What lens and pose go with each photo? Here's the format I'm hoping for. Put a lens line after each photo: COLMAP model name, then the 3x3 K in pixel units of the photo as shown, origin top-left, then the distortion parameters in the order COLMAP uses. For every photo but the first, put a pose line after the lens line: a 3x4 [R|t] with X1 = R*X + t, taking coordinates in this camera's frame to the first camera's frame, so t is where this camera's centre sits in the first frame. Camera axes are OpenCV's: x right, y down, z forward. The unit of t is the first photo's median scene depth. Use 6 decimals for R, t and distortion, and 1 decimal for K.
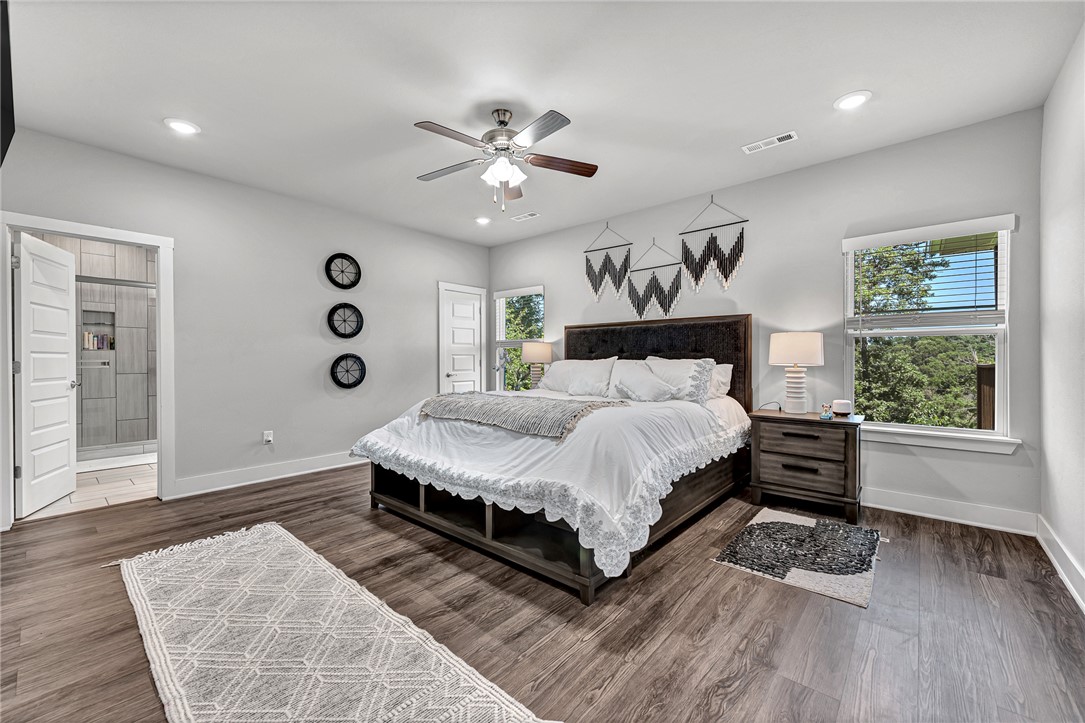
lens RADIAL K [[433.3, 0, 540.0], [0, 433.3, 361.7], [0, 0, 1]] dist [0.013834, -0.004196]
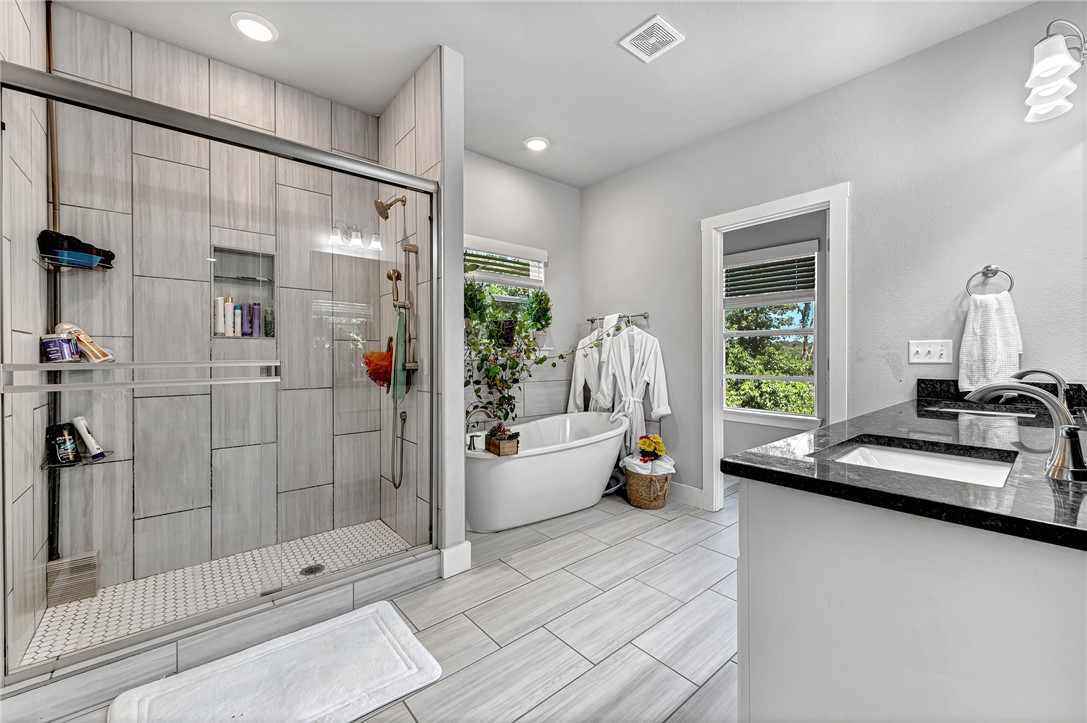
lens RADIAL K [[435.5, 0, 544.8], [0, 435.5, 360.2], [0, 0, 1]] dist [0.000575, 0.000013]
pose [[0.991403, 0.002854, -0.130810, -0.640193], [-0.001549, 0.999948, 0.010075, -0.008602], [0.130832, -0.009786, 0.991356, 0.593046]]
